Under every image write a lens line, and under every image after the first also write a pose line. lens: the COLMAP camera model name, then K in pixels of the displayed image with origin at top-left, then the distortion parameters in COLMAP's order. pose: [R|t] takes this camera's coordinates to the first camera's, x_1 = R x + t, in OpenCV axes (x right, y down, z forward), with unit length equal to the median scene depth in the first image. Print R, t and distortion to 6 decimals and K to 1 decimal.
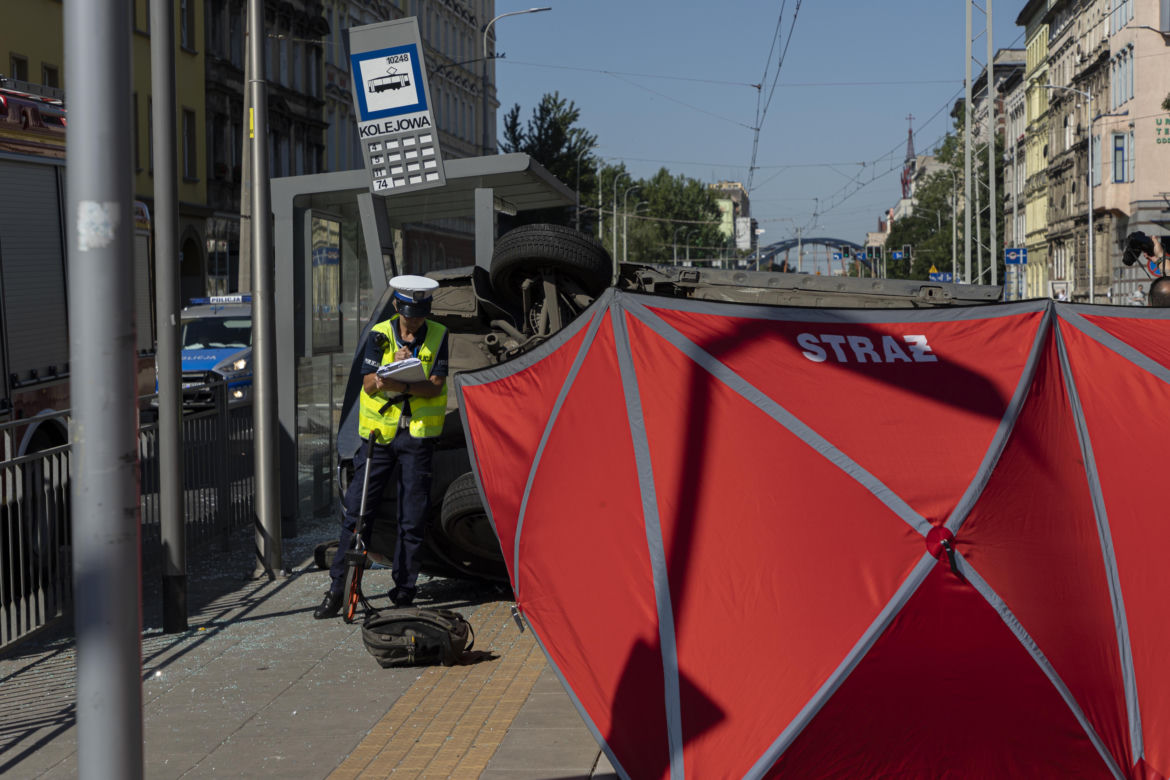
lens RADIAL K [[2304.3, 0, 586.0], [0, 2304.3, 373.6], [0, 0, 1]] dist [0.073618, -0.093784]
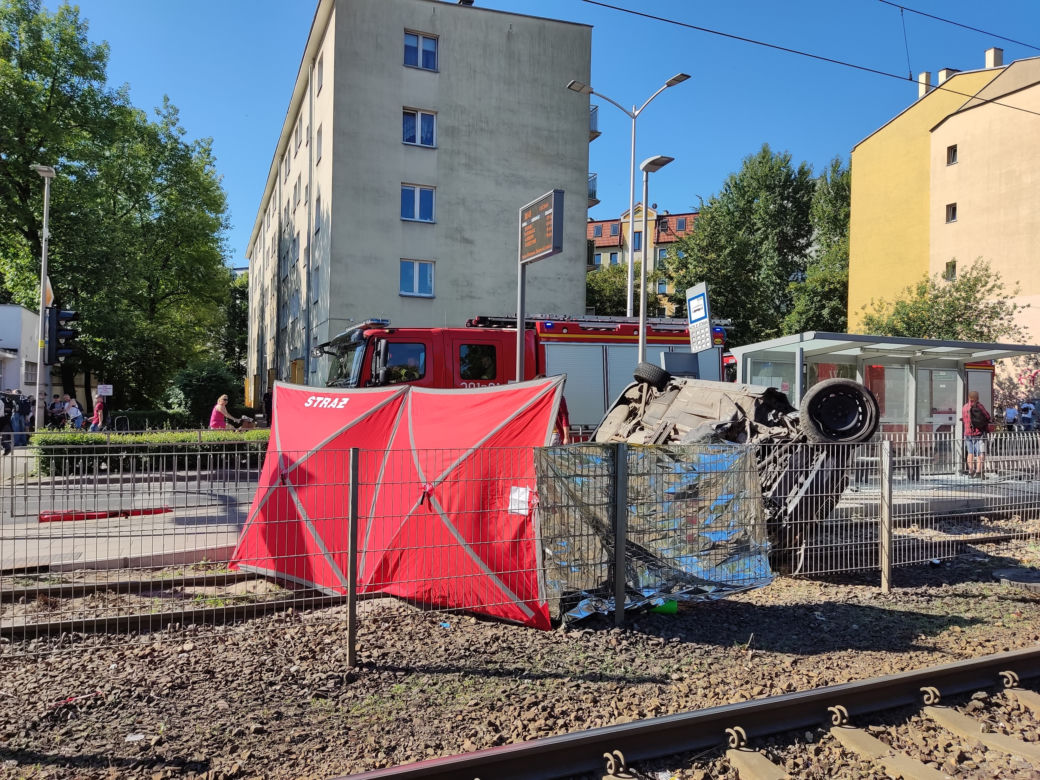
lens RADIAL K [[764.6, 0, 518.7], [0, 764.6, 386.8], [0, 0, 1]] dist [0.106925, -0.146222]
pose [[0.464422, 0.005181, -0.885599, 0.581238], [-0.049008, 0.998601, -0.019859, -0.012831], [0.884257, 0.052625, 0.464027, 0.433071]]
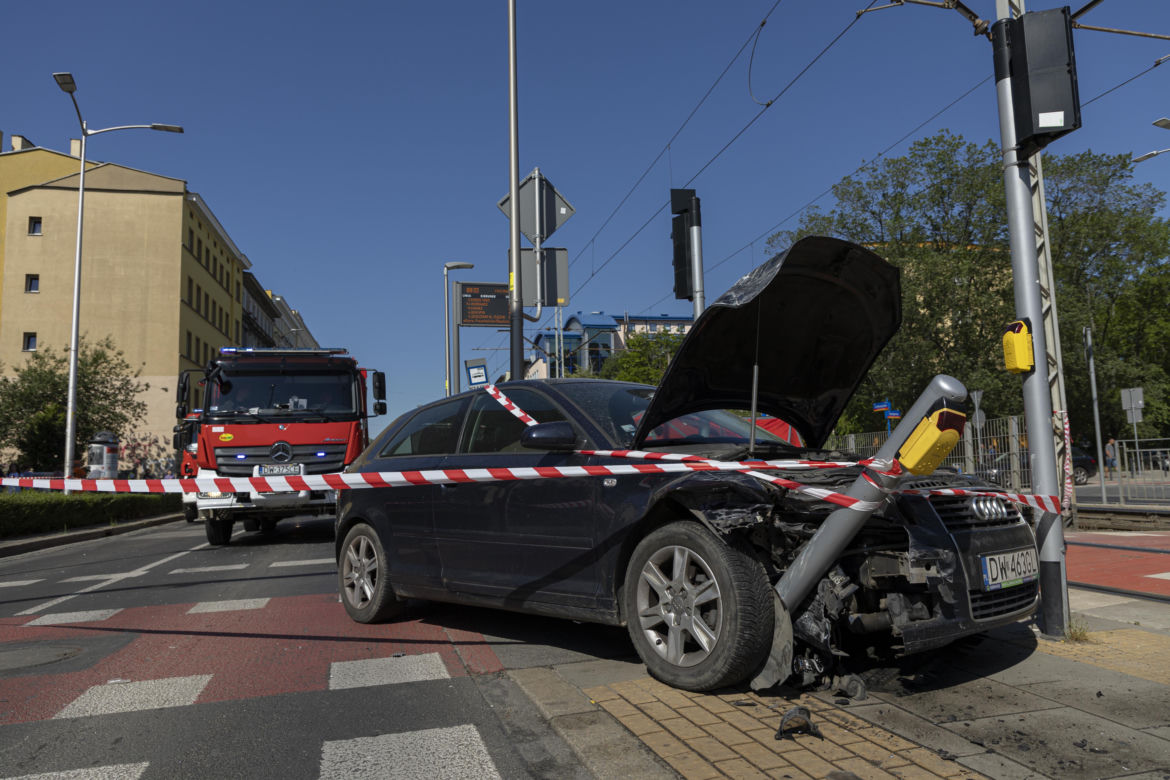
lens RADIAL K [[788.3, 0, 588.7], [0, 788.3, 391.0], [0, 0, 1]] dist [0.003366, 0.000721]
pose [[0.947493, 0.015817, 0.319385, -0.316444], [0.030965, 0.989544, -0.140868, 0.079197], [-0.318274, 0.143361, 0.937096, -0.216344]]
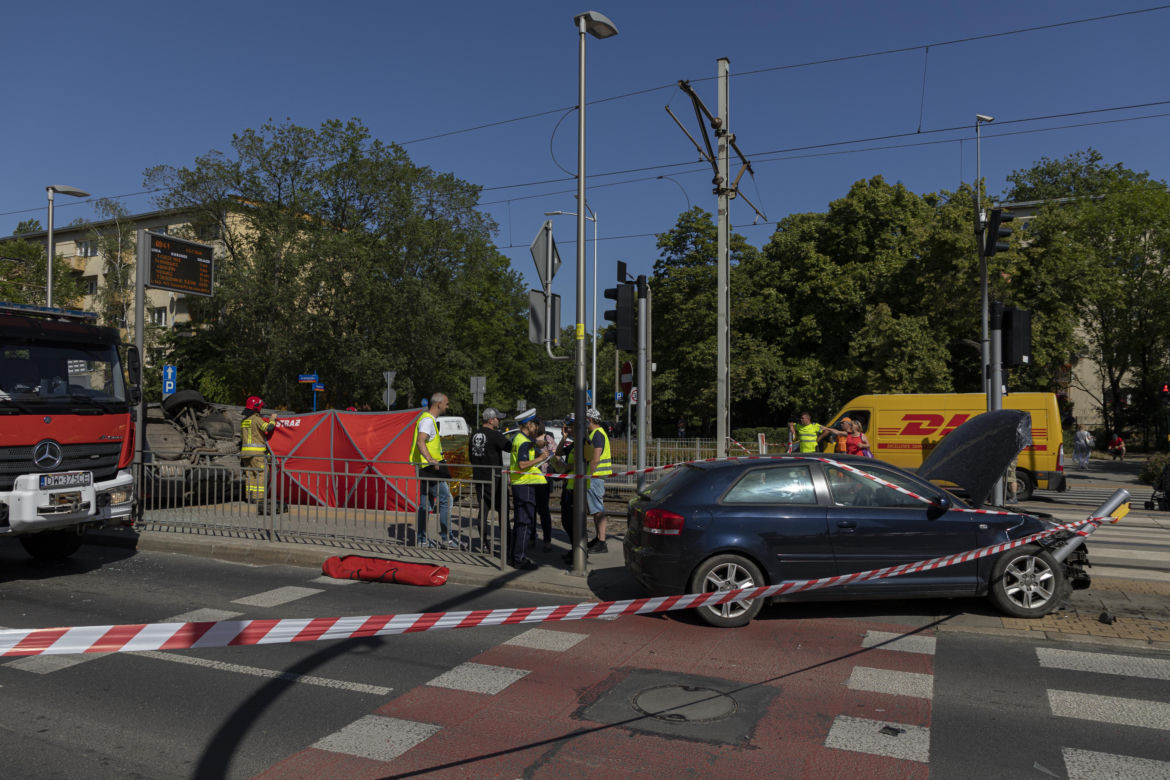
lens RADIAL K [[804.9, 0, 577.6], [0, 804.9, 415.1], [0, 0, 1]] dist [0.001108, -0.000500]
pose [[0.349523, 0.014305, 0.936819, -0.793090], [0.020890, 0.999516, -0.023056, 0.008947], [-0.936695, 0.027628, 0.349055, 0.072392]]
